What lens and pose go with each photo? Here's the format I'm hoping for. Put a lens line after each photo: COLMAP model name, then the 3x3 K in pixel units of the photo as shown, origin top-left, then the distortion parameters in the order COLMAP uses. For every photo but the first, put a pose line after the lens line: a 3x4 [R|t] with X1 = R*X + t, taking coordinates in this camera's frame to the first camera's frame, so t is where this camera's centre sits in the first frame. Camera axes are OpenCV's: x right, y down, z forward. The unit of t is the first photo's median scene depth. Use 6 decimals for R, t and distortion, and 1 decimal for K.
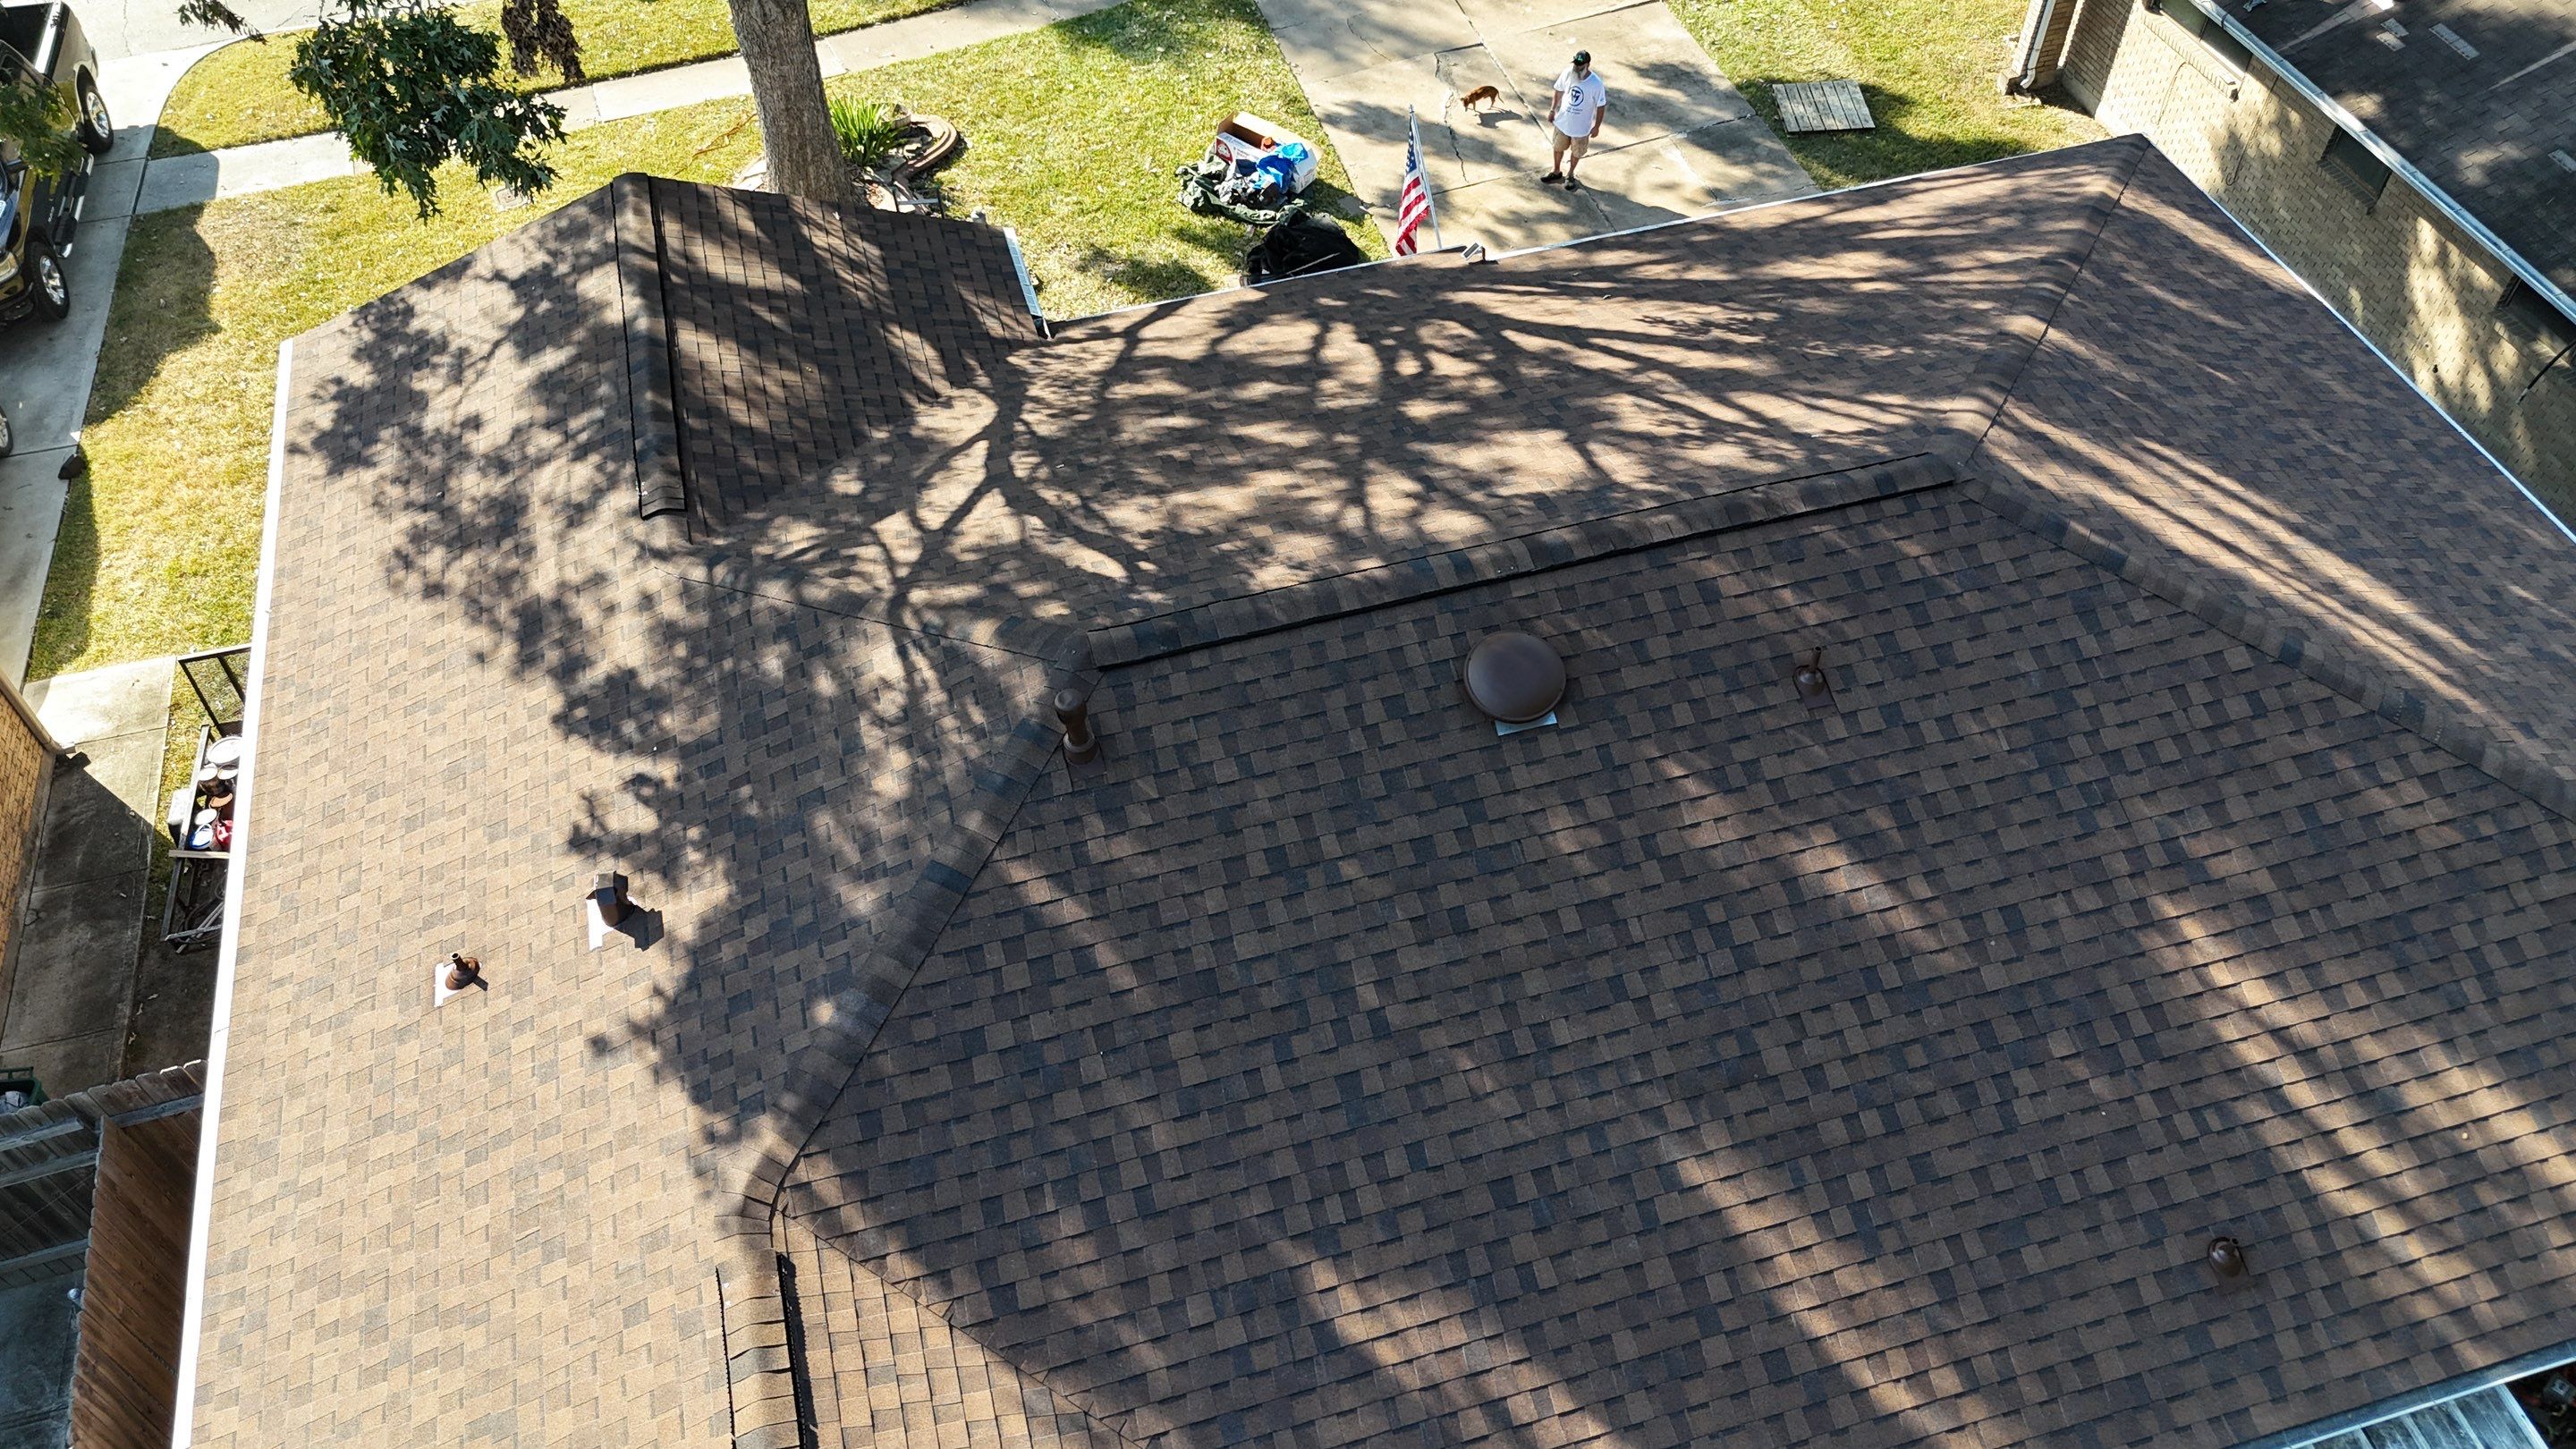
lens RADIAL K [[1901.6, 0, 1290.5], [0, 1901.6, 714.4], [0, 0, 1]] dist [0.071019, -0.068223]
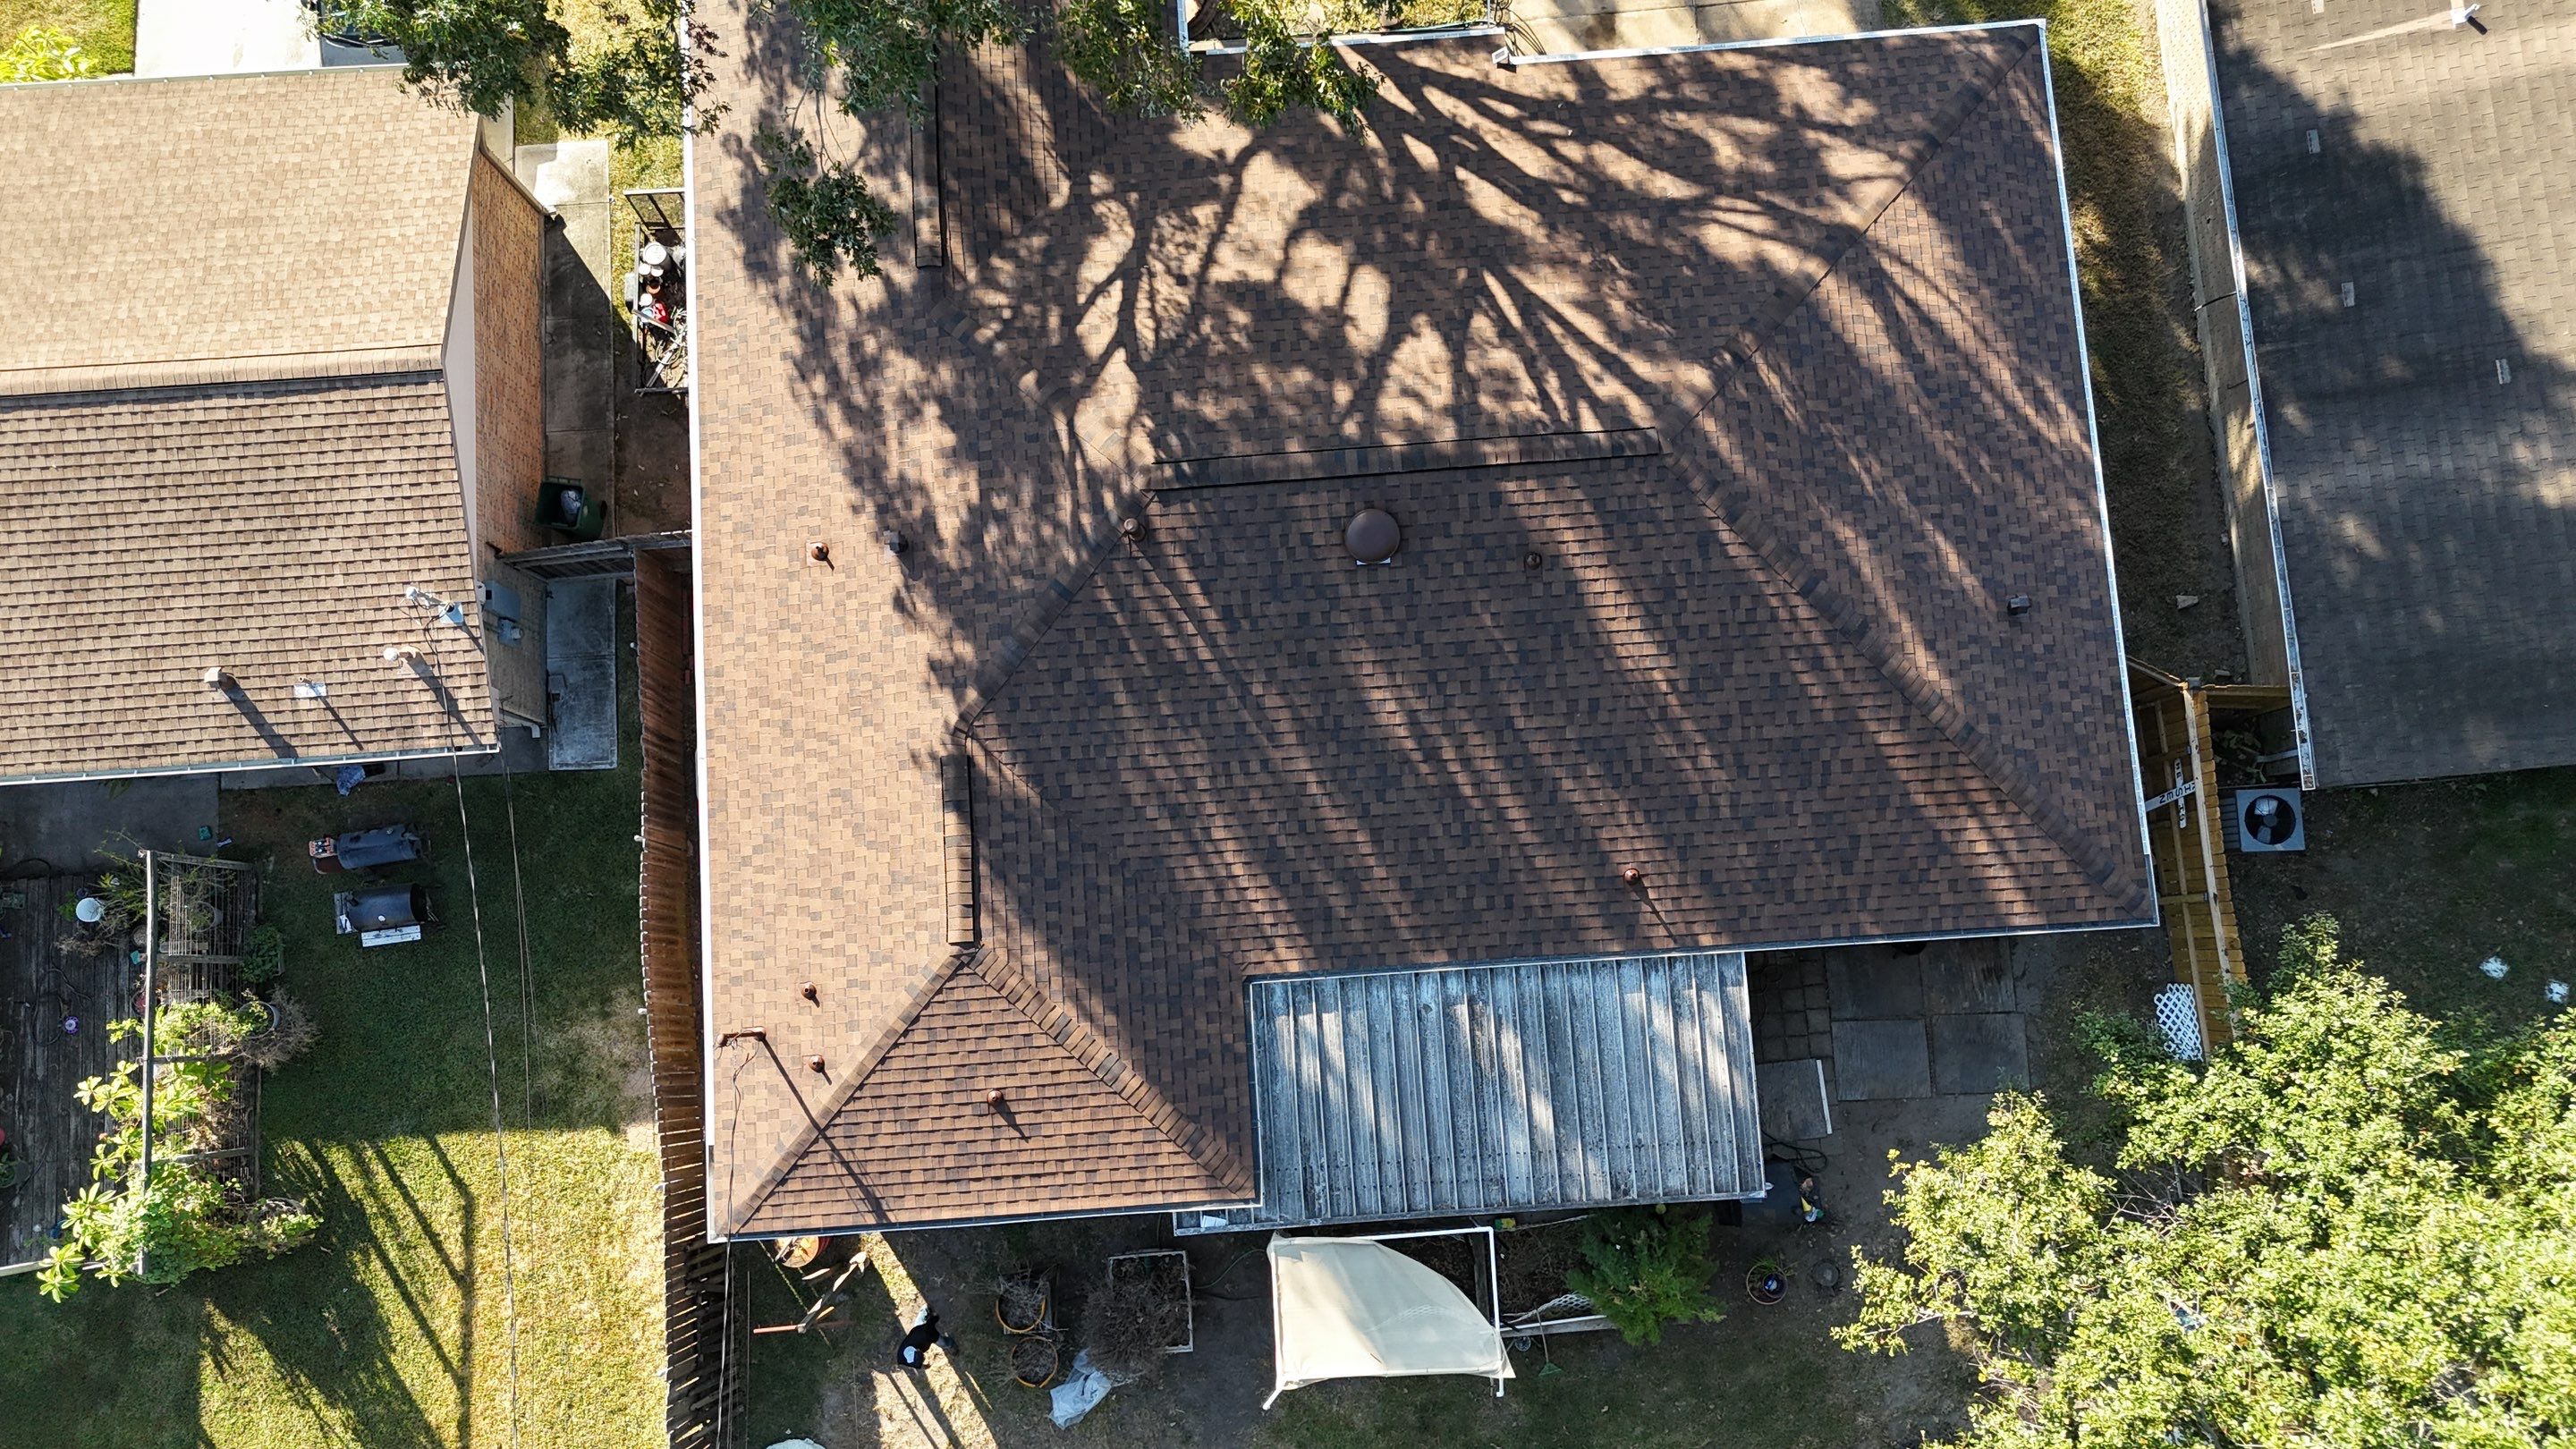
lens RADIAL K [[1901.6, 0, 1299.9], [0, 1901.6, 713.4], [0, 0, 1]] dist [0.071019, -0.068223]
pose [[0.977472, 0.209399, -0.026456, 0.127645], [-0.161730, 0.823630, 0.543577, -0.833974], [0.135615, -0.527053, 0.838942, -0.627337]]
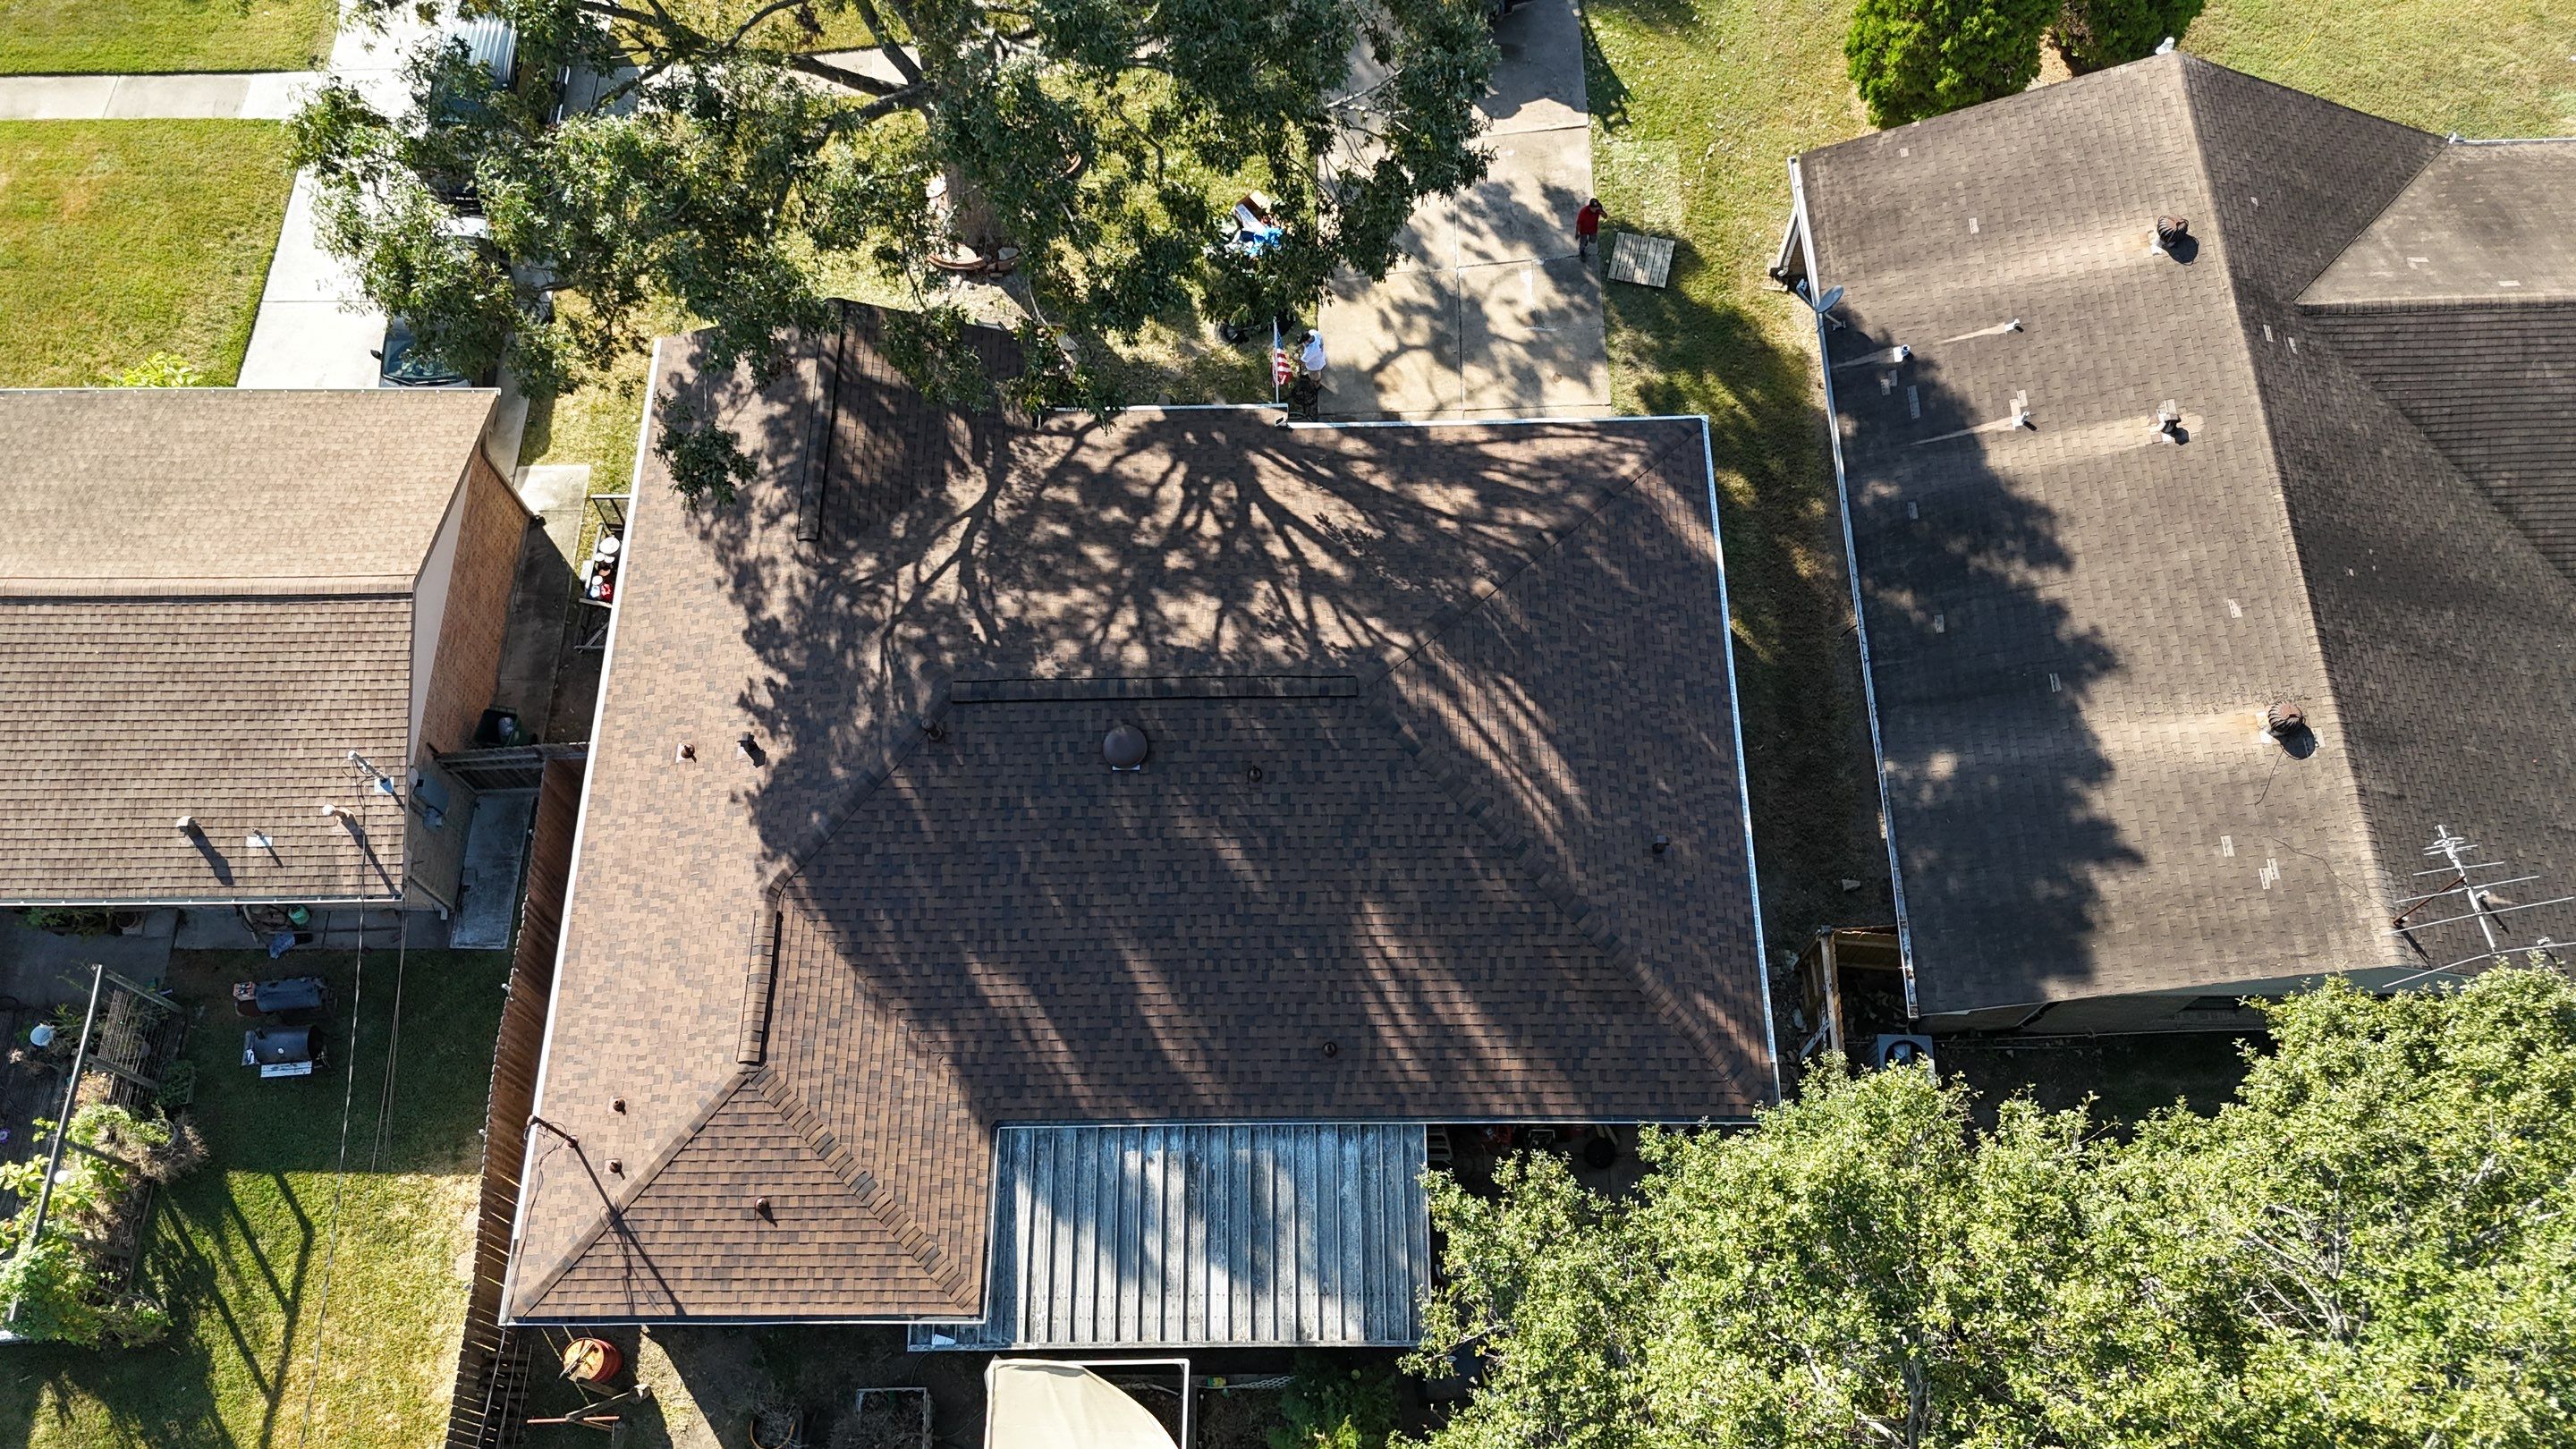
lens RADIAL K [[1901.6, 0, 1287.1], [0, 1901.6, 721.1], [0, 0, 1]] dist [0.071019, -0.068223]
pose [[0.962325, 0.243718, -0.120550, 0.549974], [-0.197532, 0.931314, 0.306000, -0.753496], [0.186847, -0.270659, 0.944368, -1.071994]]
